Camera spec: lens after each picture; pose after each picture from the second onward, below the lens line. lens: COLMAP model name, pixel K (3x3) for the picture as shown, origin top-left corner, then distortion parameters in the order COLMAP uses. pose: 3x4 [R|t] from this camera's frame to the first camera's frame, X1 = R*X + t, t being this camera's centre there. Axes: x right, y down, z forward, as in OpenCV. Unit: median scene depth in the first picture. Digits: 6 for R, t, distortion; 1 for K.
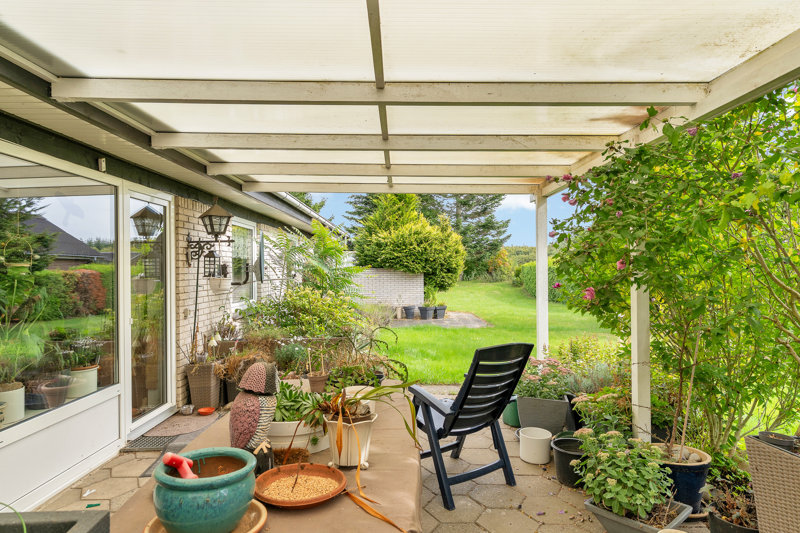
lens RADIAL K [[487.5, 0, 400.0], [0, 487.5, 264.1], [0, 0, 1]] dist [-0.005116, -0.000176]
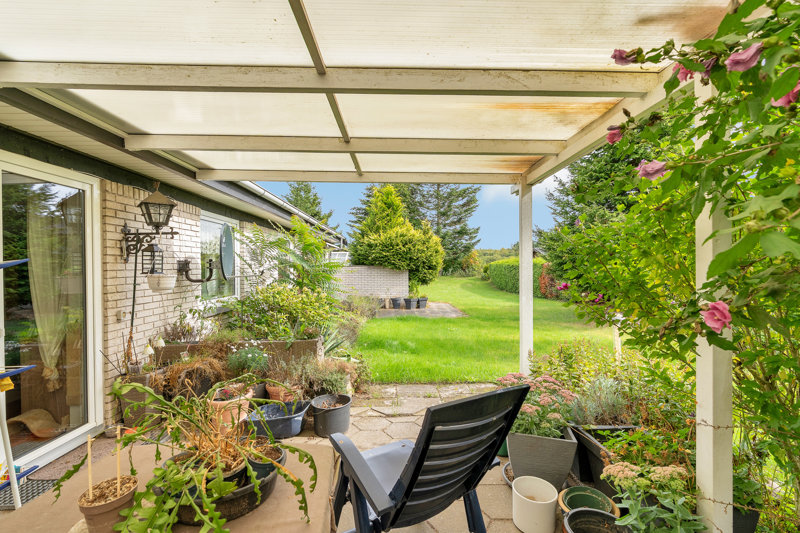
lens RADIAL K [[365.6, 0, 401.4], [0, 365.6, 268.2], [0, 0, 1]] dist [-0.000959, -0.000173]
pose [[0.999880, 0.000495, 0.015455, 0.038857], [-0.000715, 0.999898, 0.014255, 0.004650], [-0.015446, -0.014265, 0.999779, 0.253617]]
